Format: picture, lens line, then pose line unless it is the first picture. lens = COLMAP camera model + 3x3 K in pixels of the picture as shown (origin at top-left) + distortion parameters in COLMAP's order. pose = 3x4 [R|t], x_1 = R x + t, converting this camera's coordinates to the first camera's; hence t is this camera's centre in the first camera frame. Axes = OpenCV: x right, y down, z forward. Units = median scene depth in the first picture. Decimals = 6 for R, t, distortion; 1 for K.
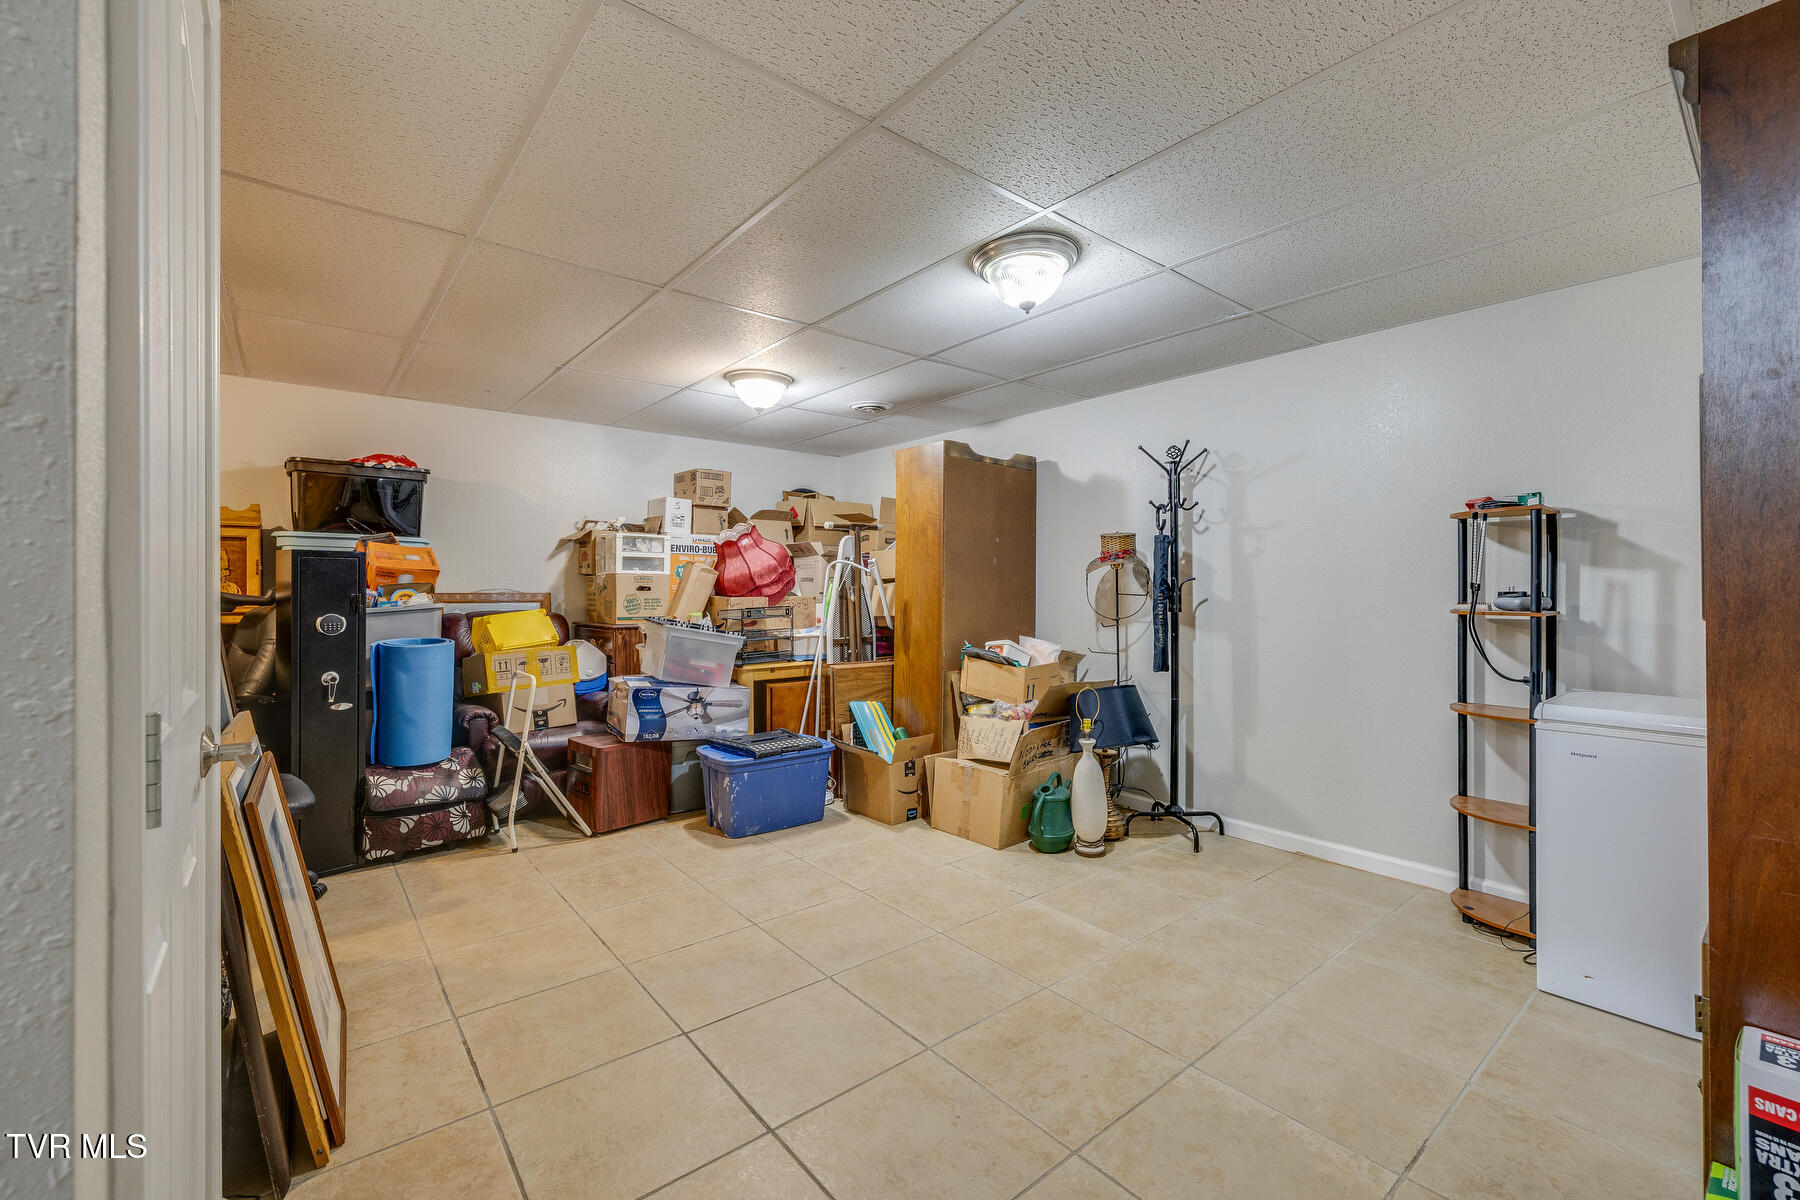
lens RADIAL K [[755.3, 0, 902.0], [0, 755.3, 589.8], [0, 0, 1]] dist [0.001271, 0.000032]
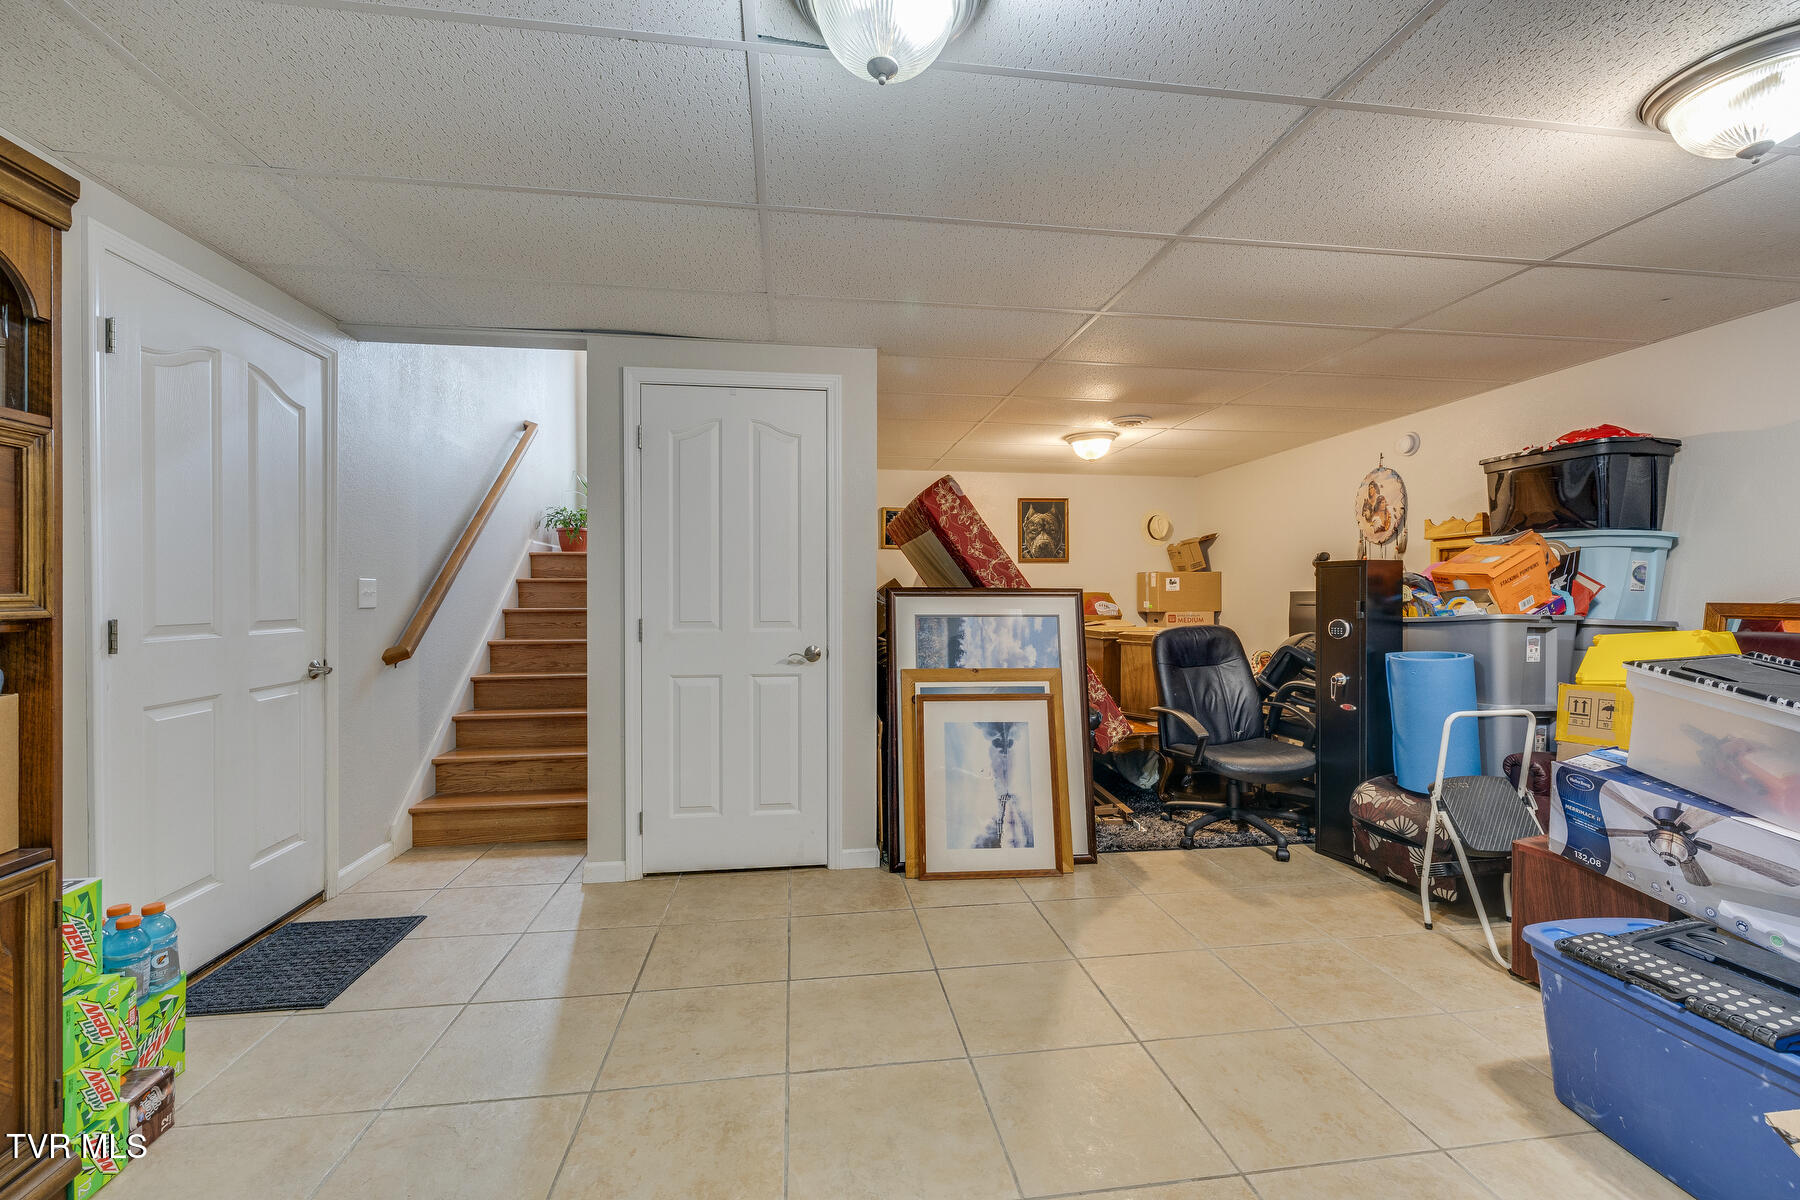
lens RADIAL K [[755.3, 0, 900.2], [0, 755.3, 596.4], [0, 0, 1]] dist [0.001271, 0.000032]
pose [[-0.519222, 0.000897, -0.854639, 0.437854], [-0.000911, 0.999998, 0.001603, -0.002045], [0.854639, 0.001611, -0.519220, 0.906369]]
